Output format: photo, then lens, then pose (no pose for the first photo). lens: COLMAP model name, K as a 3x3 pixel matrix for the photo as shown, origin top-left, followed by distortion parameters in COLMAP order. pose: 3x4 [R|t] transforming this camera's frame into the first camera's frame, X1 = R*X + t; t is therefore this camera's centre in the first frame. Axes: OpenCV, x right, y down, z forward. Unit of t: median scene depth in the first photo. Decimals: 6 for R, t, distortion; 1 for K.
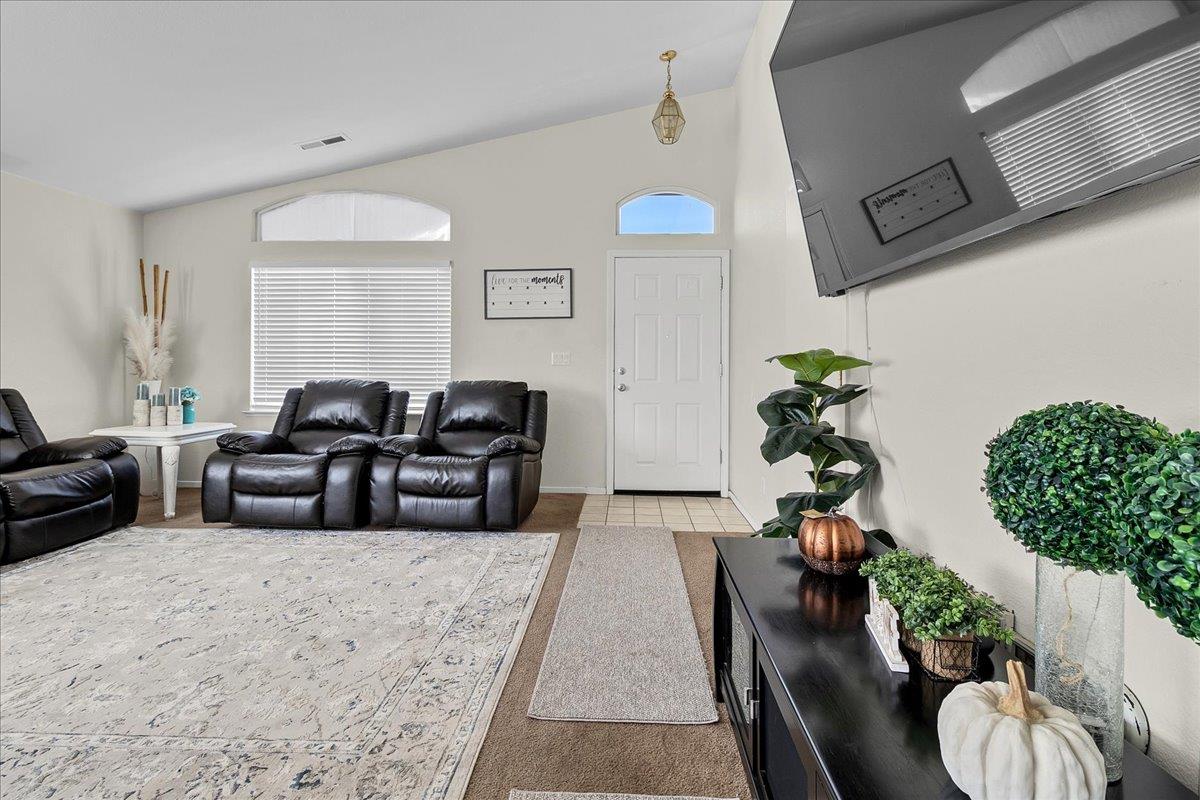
lens RADIAL K [[567.2, 0, 595.3], [0, 567.2, 365.8], [0, 0, 1]] dist [0.003375, 0.001031]
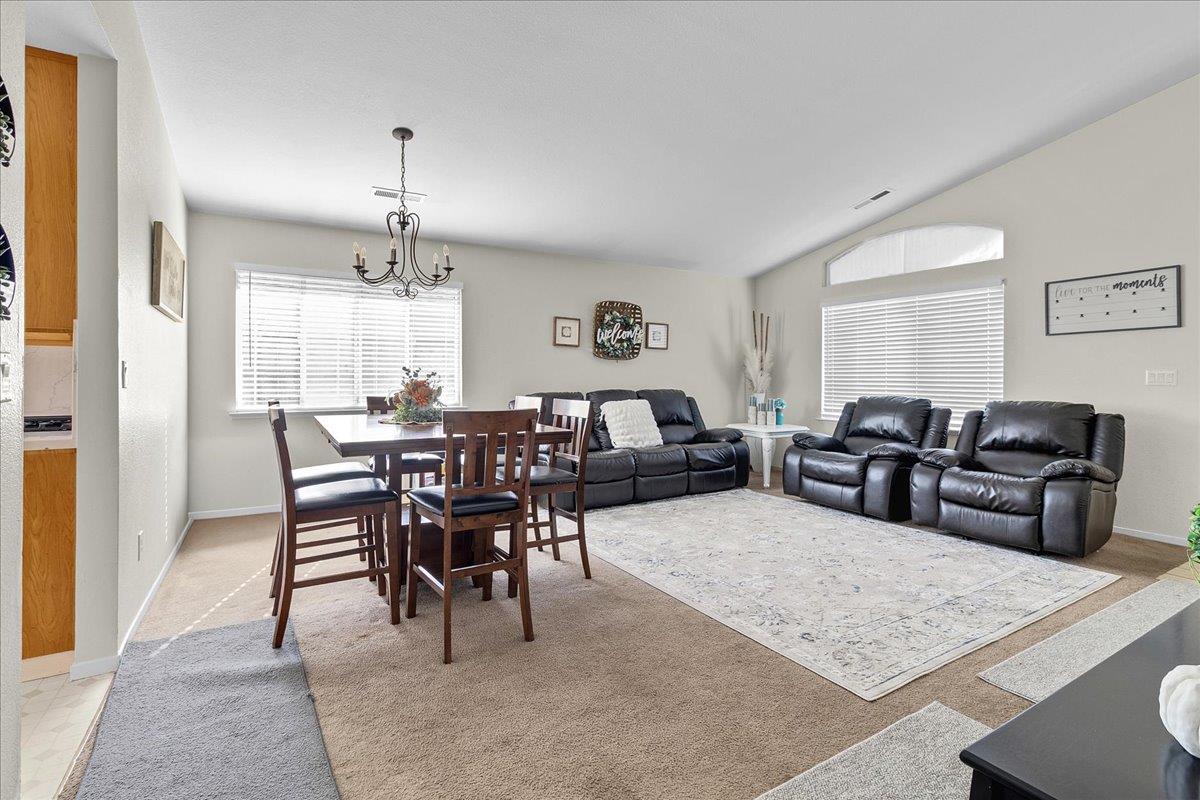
lens RADIAL K [[558.7, 0, 604.2], [0, 558.7, 364.9], [0, 0, 1]] dist [0.003449, 0.000386]
pose [[0.571904, -0.019938, -0.820078, 0.180203], [-0.001858, 0.999671, -0.025599, -0.010756], [0.820318, 0.016164, 0.571679, -0.155078]]
